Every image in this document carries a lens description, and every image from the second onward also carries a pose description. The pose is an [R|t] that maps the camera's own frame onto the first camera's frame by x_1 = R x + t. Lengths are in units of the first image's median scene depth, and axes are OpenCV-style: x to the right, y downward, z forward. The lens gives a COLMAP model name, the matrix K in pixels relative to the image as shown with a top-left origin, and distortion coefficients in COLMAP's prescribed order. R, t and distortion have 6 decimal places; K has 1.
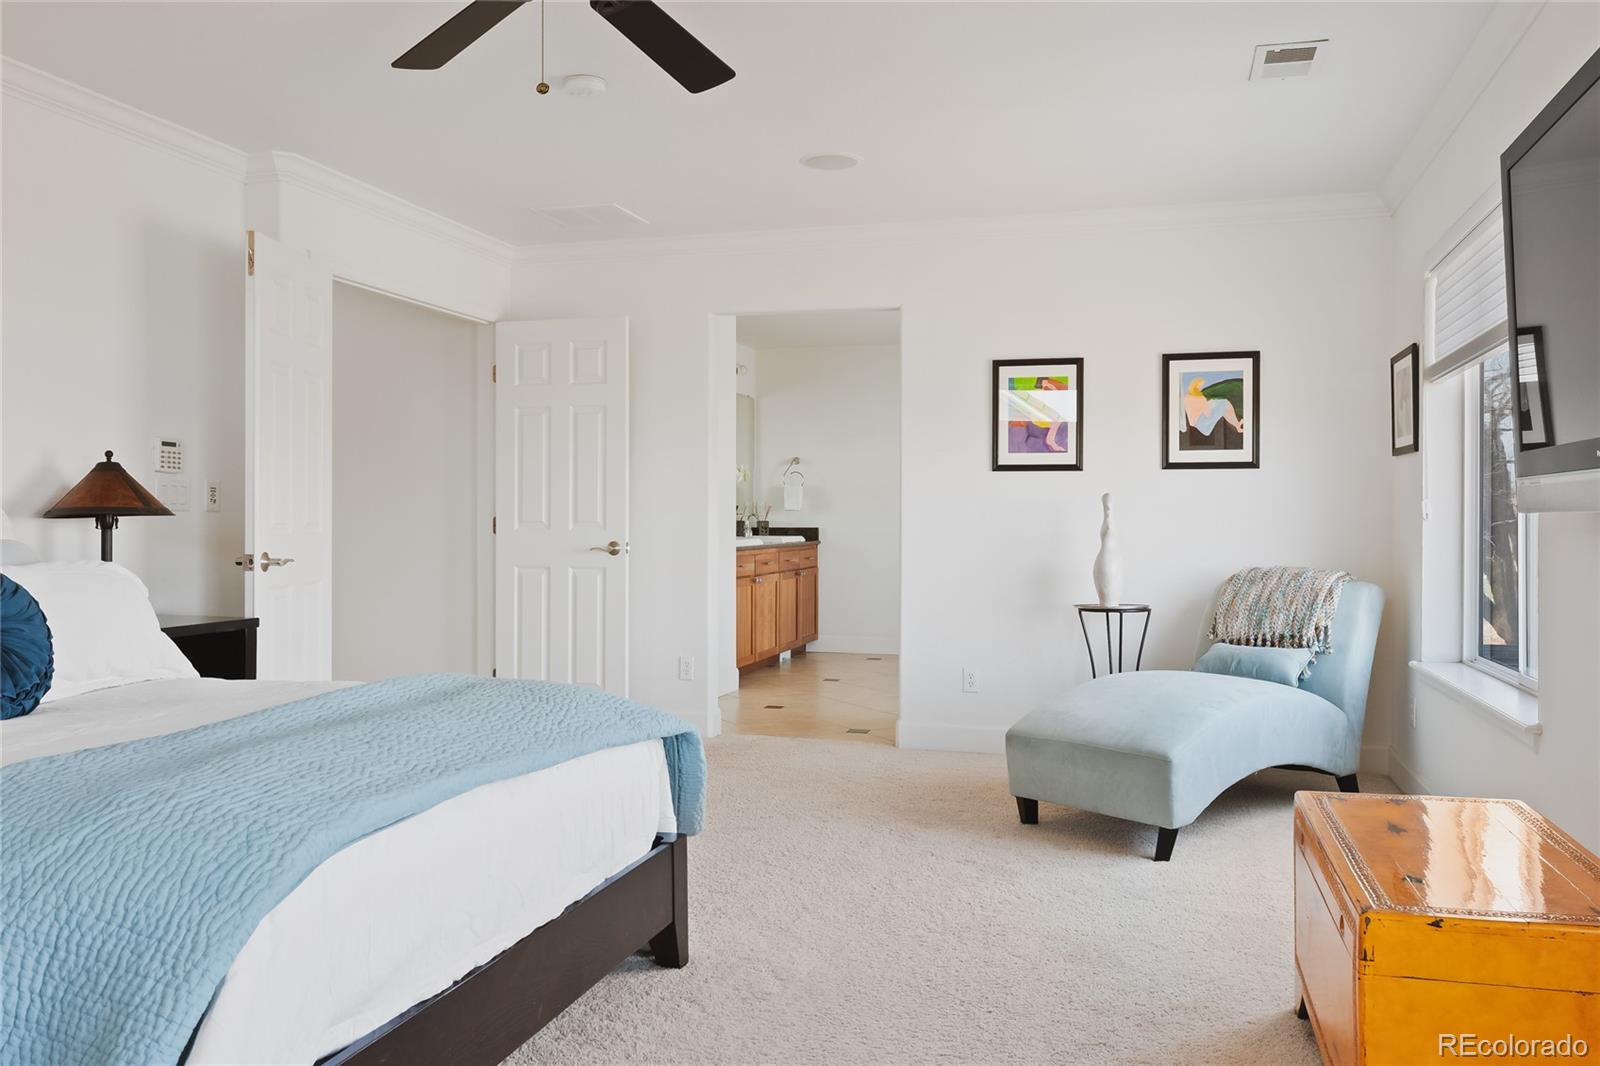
lens RADIAL K [[1238.7, 0, 805.5], [0, 1238.7, 525.6], [0, 0, 1]] dist [-0.002493, -0.000767]
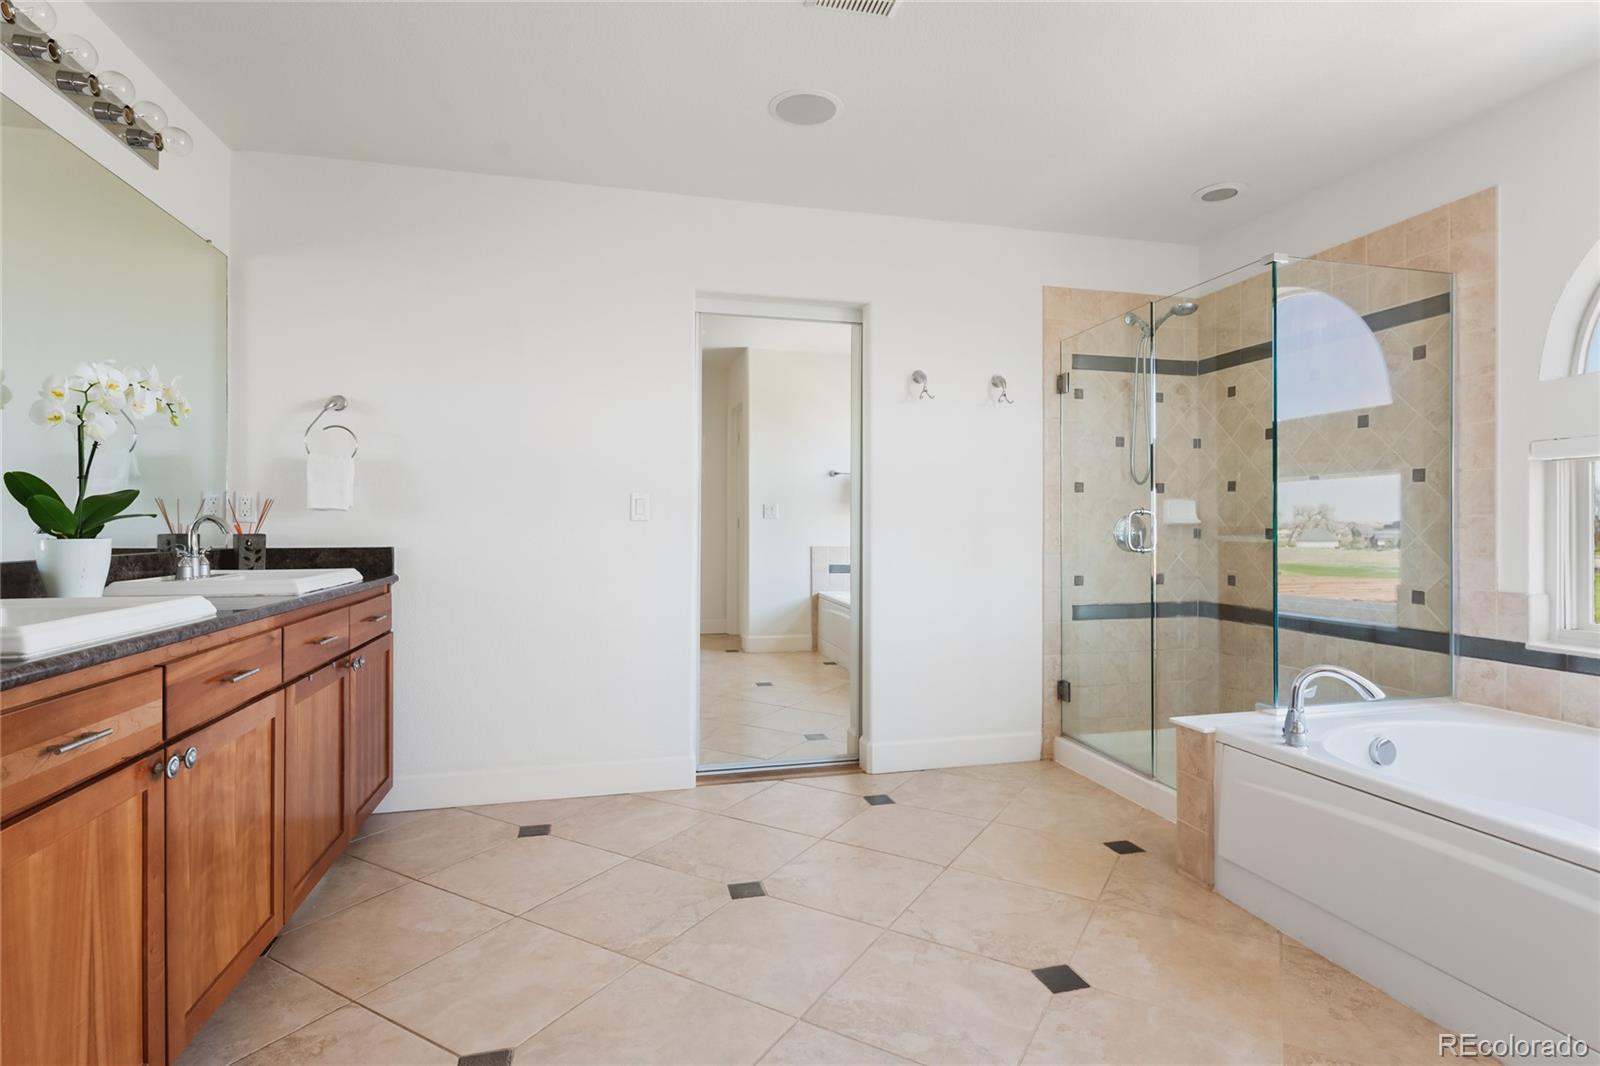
lens RADIAL K [[798.9, 0, 797.2], [0, 798.9, 531.3], [0, 0, 1]] dist [-0.004688, -0.000063]
pose [[0.867662, -0.002643, 0.497147, -0.006954], [0.003770, 0.999992, -0.001263, -0.003706], [-0.497139, 0.002970, 0.867666, 0.675467]]
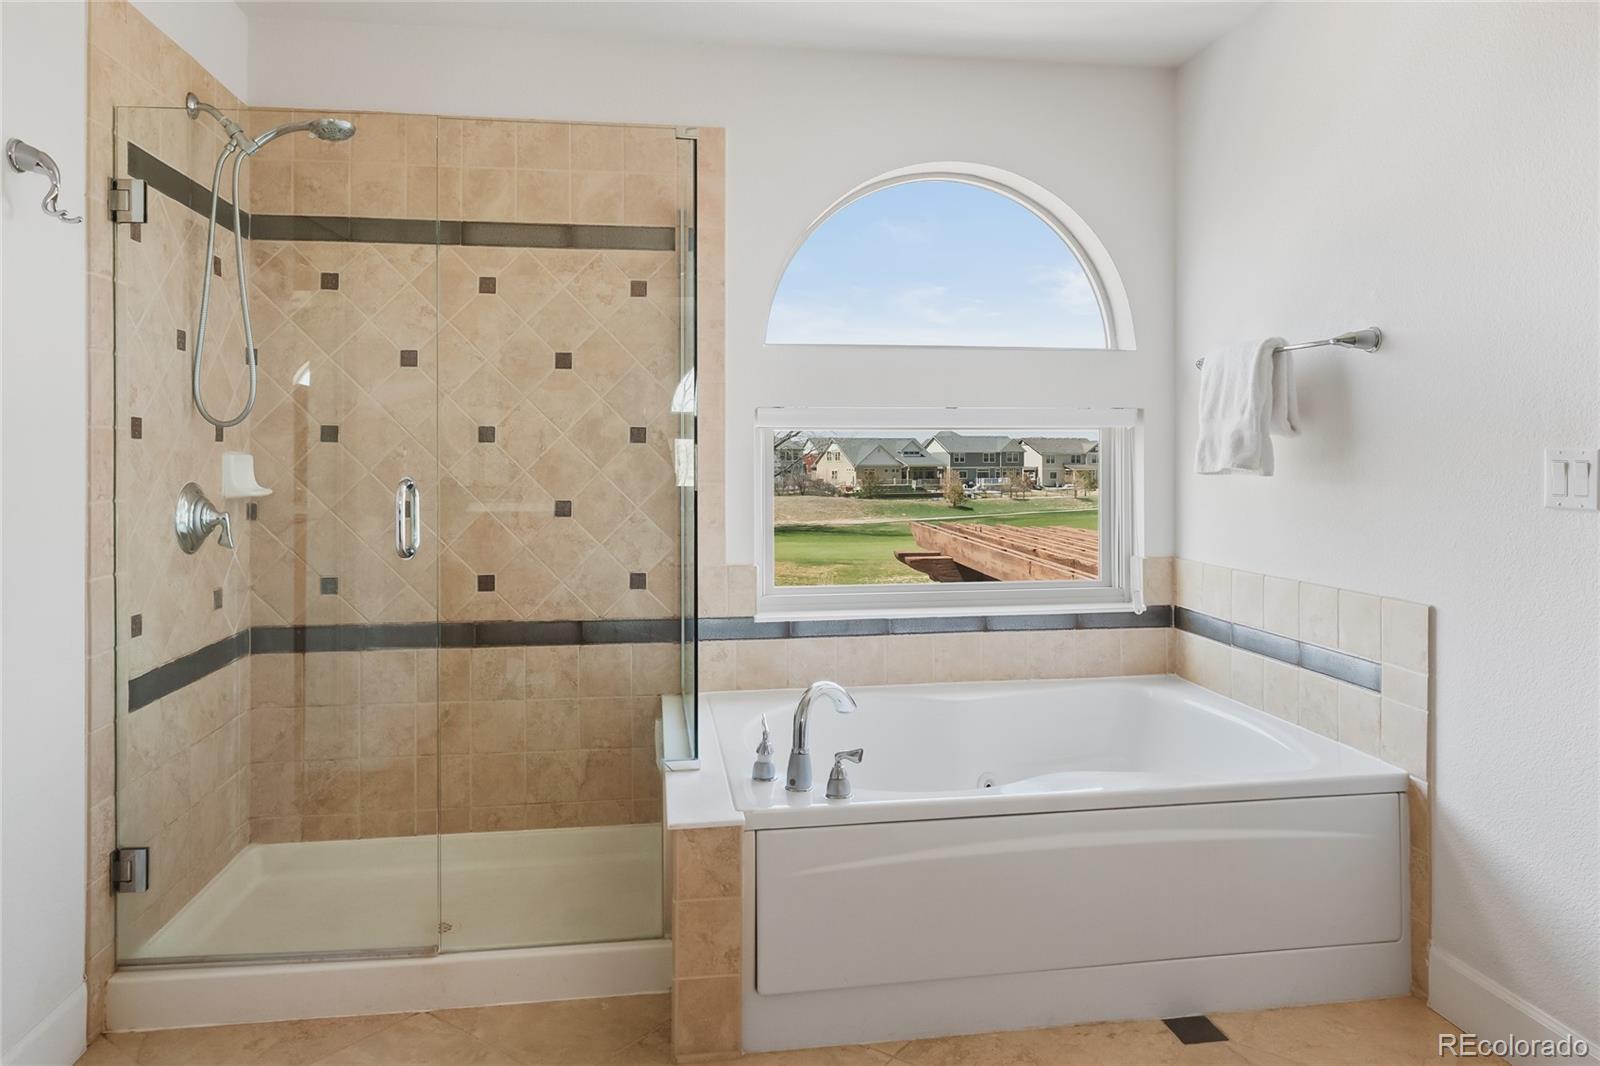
lens RADIAL K [[1029.7, 0, 801.9], [0, 1029.7, 469.5], [0, 0, 1]] dist [-0.001052, -0.003566]
pose [[-0.410882, -0.005228, 0.911673, 0.033653], [0.011477, 0.999875, 0.010906, -0.018383], [-0.911616, 0.014945, -0.410771, 0.941192]]
